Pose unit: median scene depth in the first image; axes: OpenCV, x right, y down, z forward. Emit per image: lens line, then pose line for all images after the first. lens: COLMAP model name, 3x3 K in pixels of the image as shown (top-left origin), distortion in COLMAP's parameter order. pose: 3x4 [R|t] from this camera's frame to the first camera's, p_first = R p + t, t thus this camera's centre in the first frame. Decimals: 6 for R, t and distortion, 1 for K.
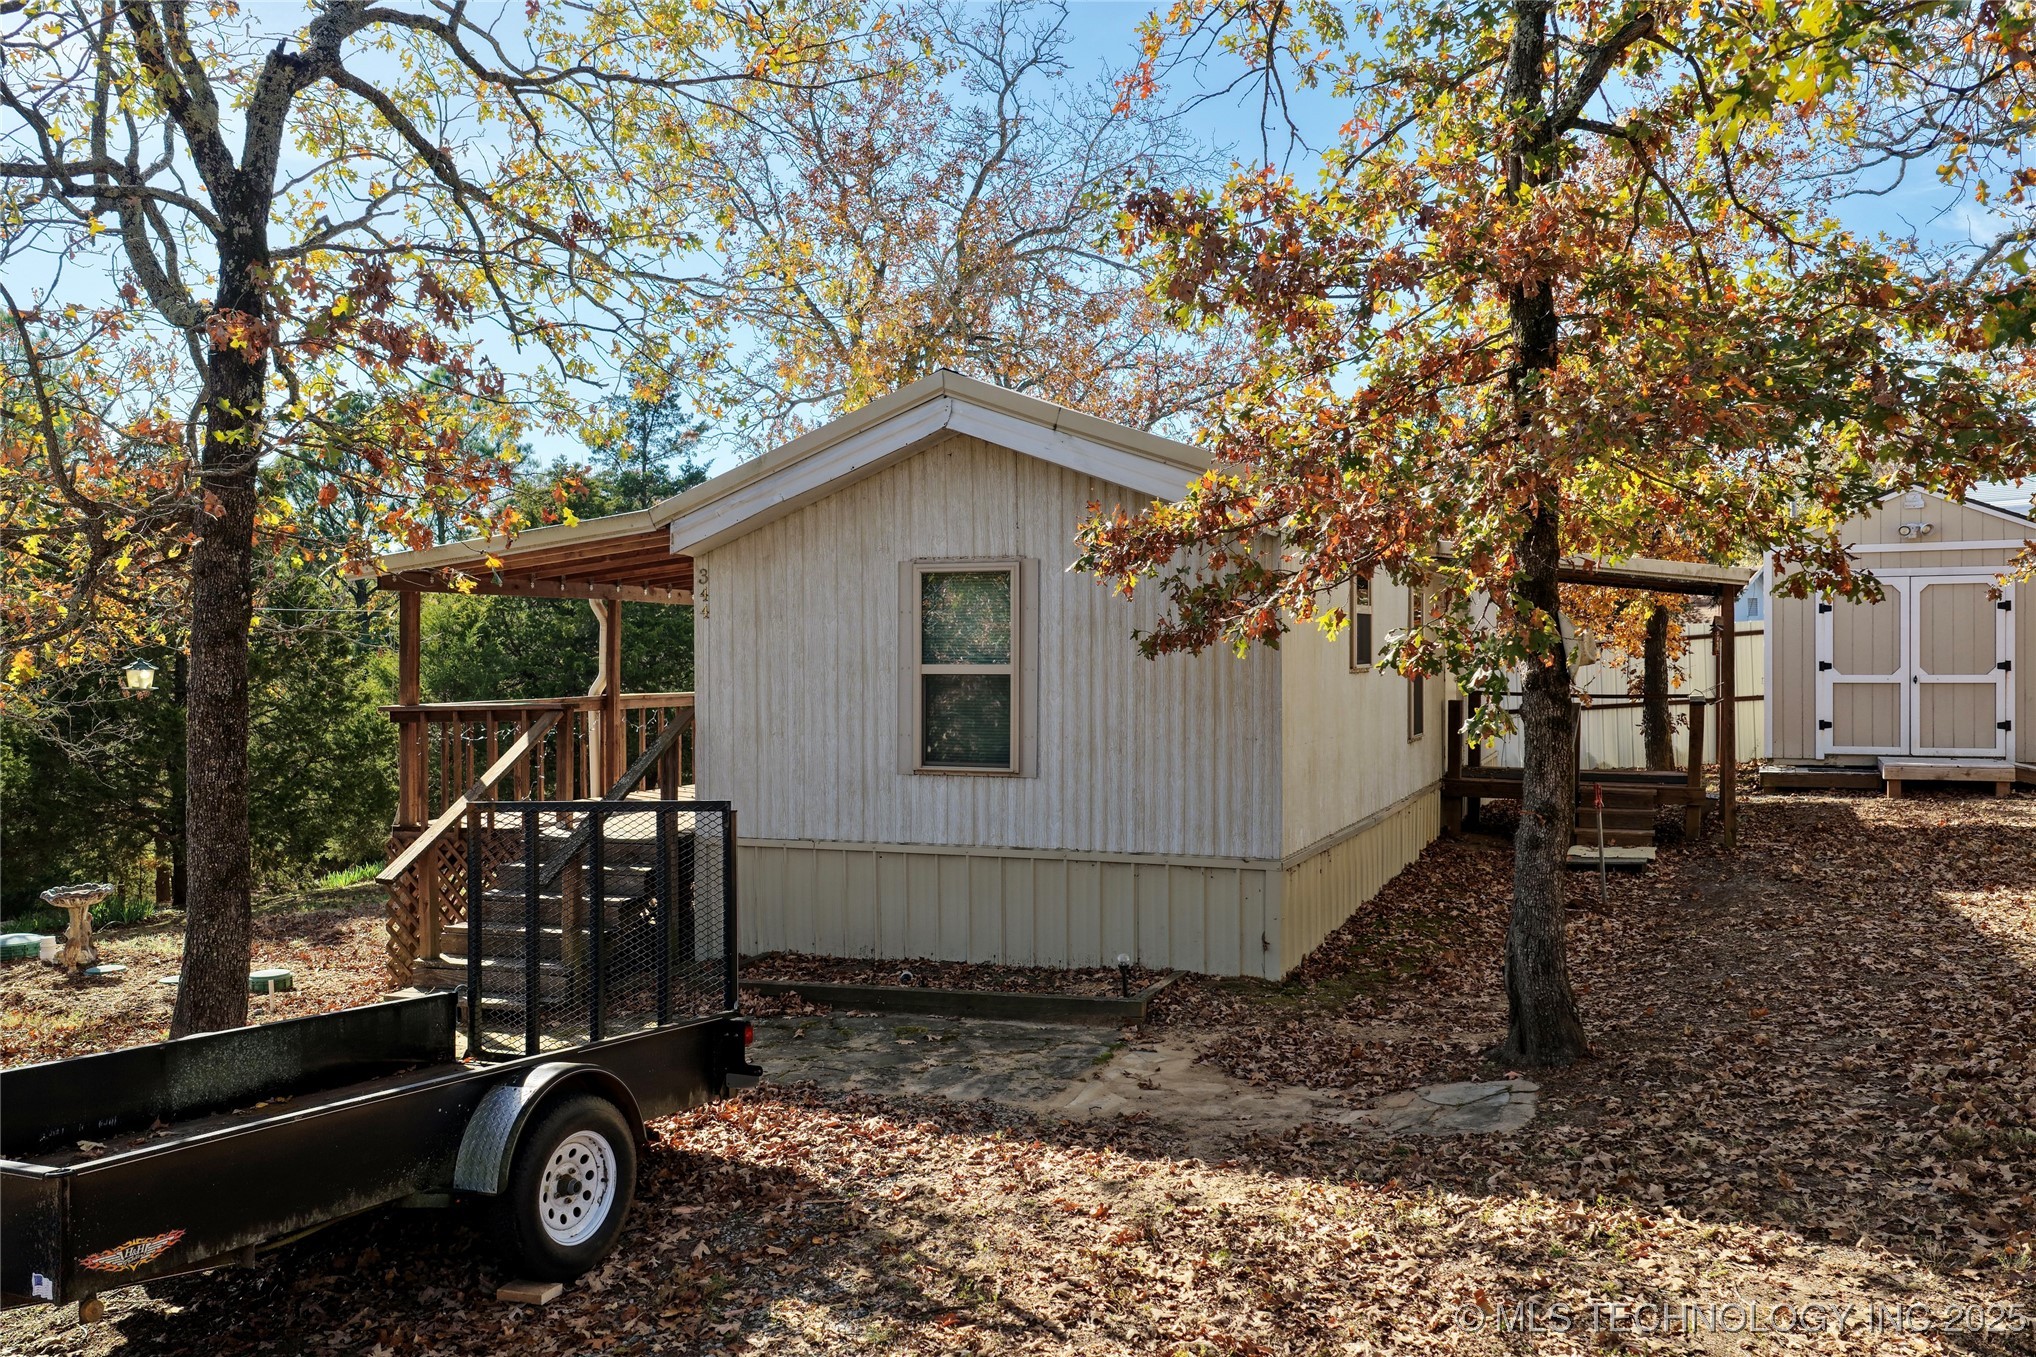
lens RADIAL K [[1680.7, 0, 1018.0], [0, 1680.7, 678.5], [0, 0, 1]] dist [-0.014433, 0.031642]
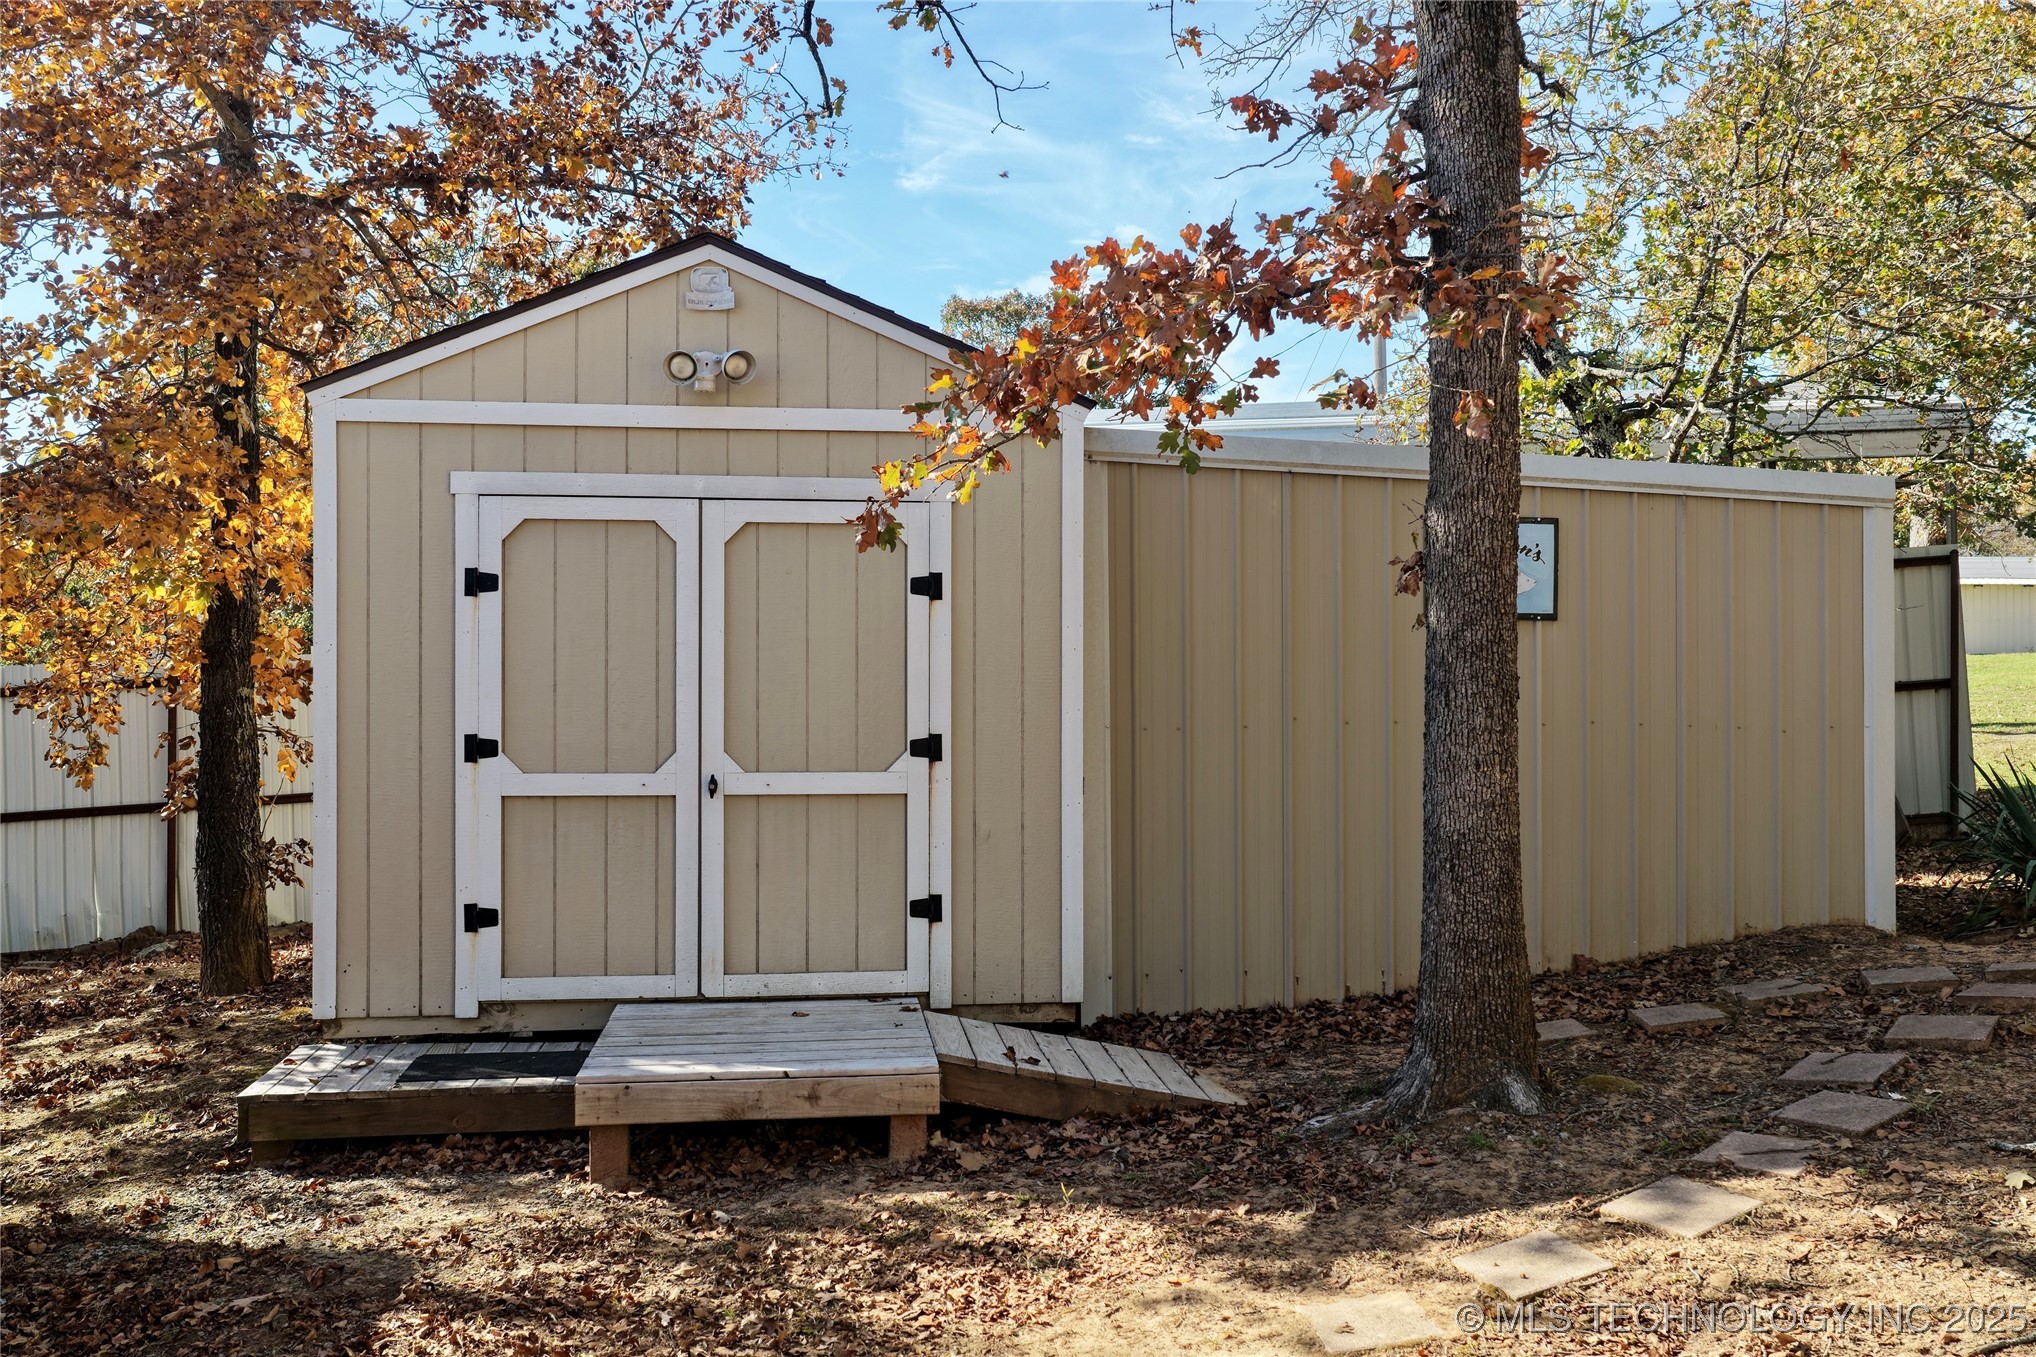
lens RADIAL K [[1680.7, 0, 1018.0], [0, 1680.7, 678.5], [0, 0, 1]] dist [-0.014433, 0.031642]
pose [[0.856600, 0.007991, 0.515920, 0.403948], [0.000142, 0.999876, -0.015723, -0.016660], [-0.515982, 0.013542, 0.856493, 0.656206]]
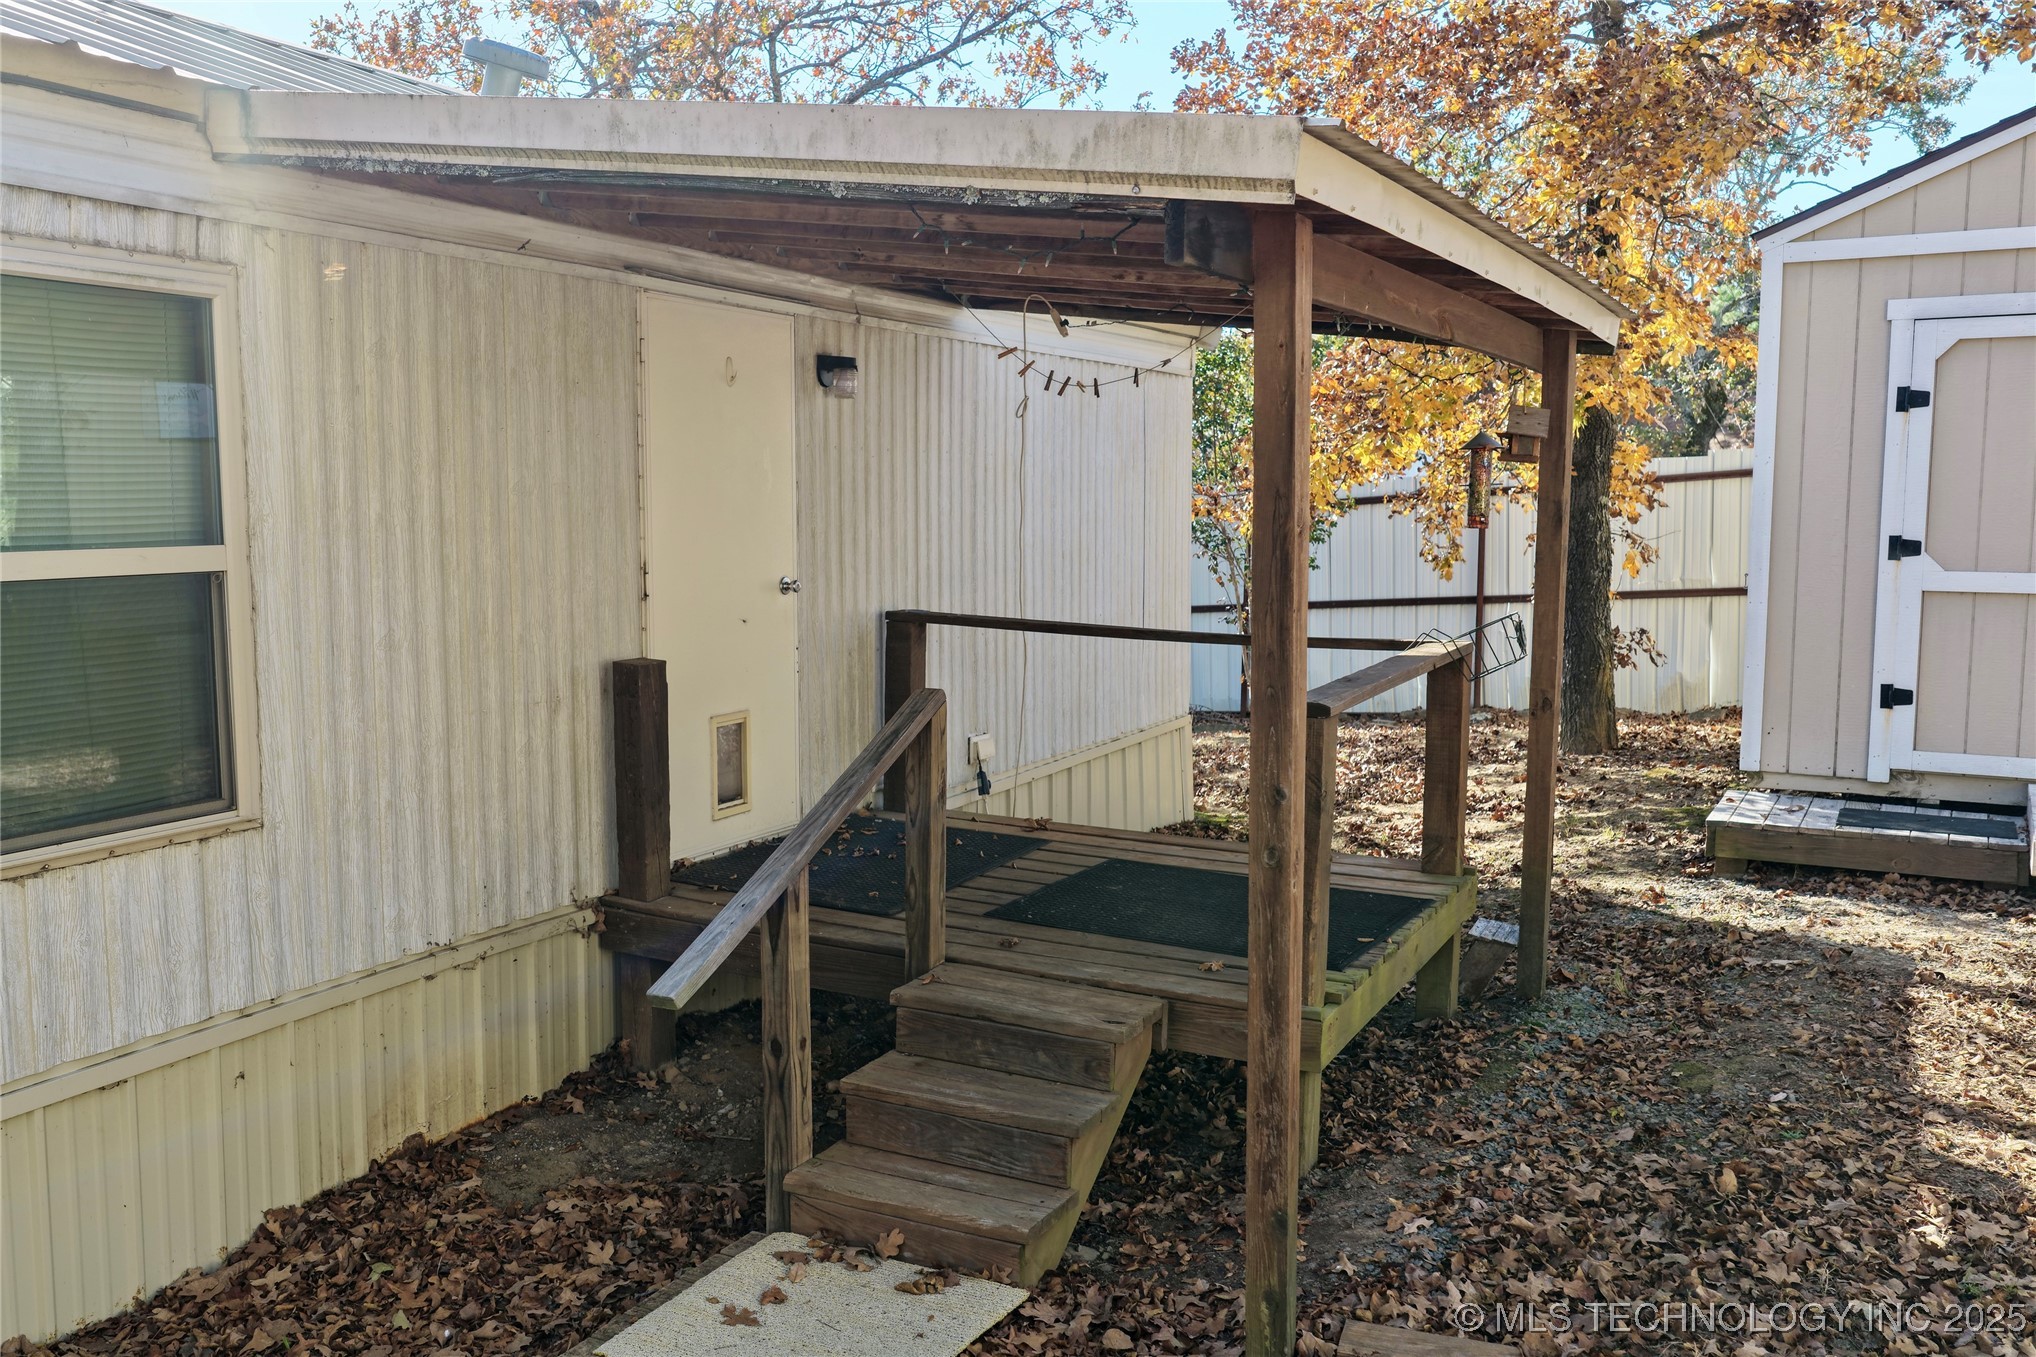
lens RADIAL K [[1680.7, 0, 1018.0], [0, 1680.7, 678.5], [0, 0, 1]] dist [-0.014433, 0.031642]
pose [[0.995097, 0.016964, -0.097442, 0.318932], [-0.007528, 0.995314, 0.096400, -0.013506], [0.098621, -0.095193, 0.990562, 0.597906]]
